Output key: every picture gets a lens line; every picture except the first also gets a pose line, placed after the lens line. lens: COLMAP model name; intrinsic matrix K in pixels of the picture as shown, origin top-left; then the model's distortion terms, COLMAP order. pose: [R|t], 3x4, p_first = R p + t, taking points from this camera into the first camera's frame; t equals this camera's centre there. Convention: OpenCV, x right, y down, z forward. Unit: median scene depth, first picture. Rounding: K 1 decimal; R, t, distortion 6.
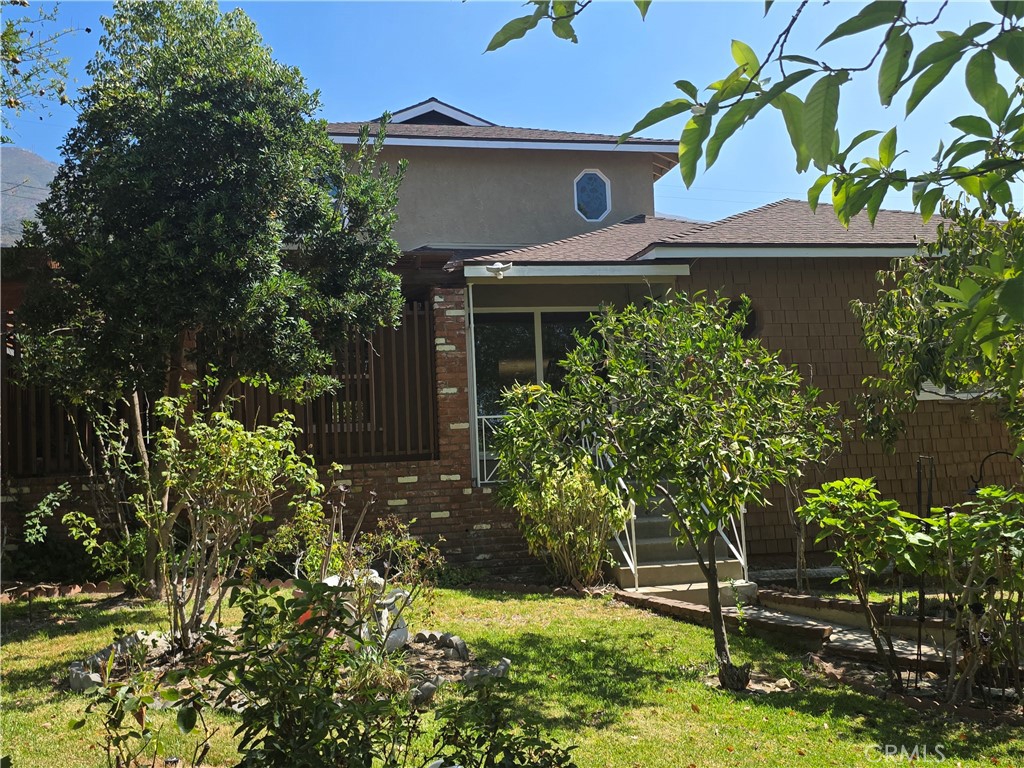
lens RADIAL K [[1021.0, 0, 512.0], [0, 1021.0, 384.0], [0, 0, 1]] dist [0.236730, -0.640785]
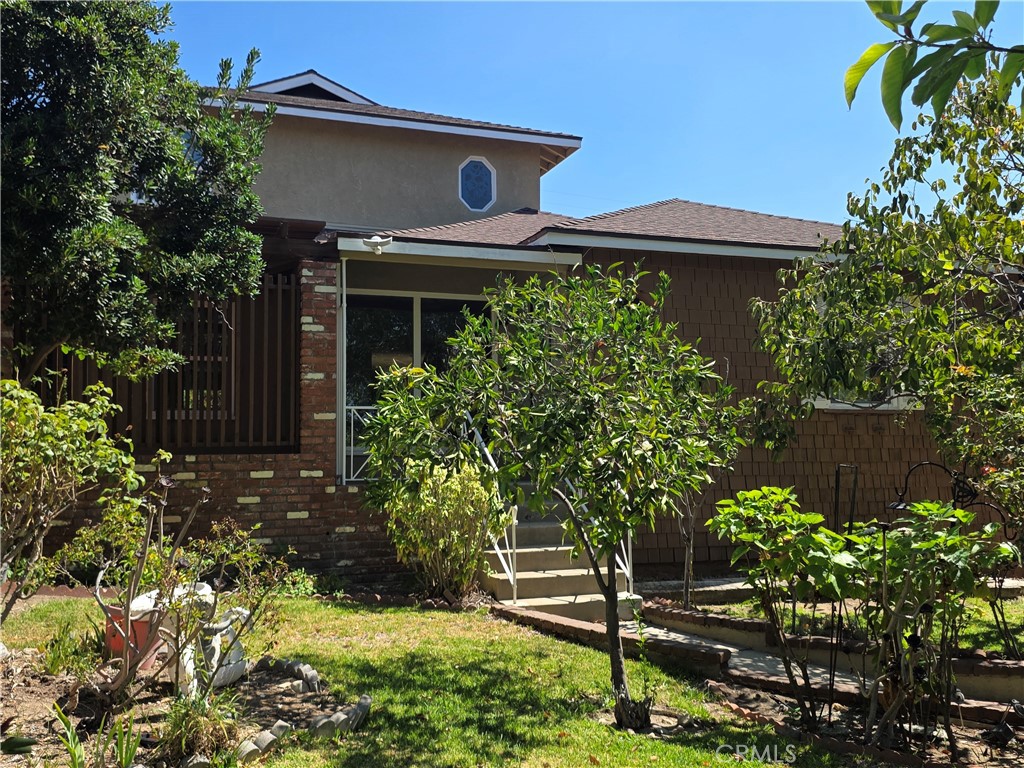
lens RADIAL K [[986.9, 0, 510.6], [0, 986.9, 381.0], [0, 0, 1]] dist [0.148080, -0.272662]
pose [[0.990693, 0.043726, 0.128899, -0.004087], [-0.042859, 0.999036, -0.009495, 0.012802], [-0.129190, 0.003882, 0.991612, 0.132987]]
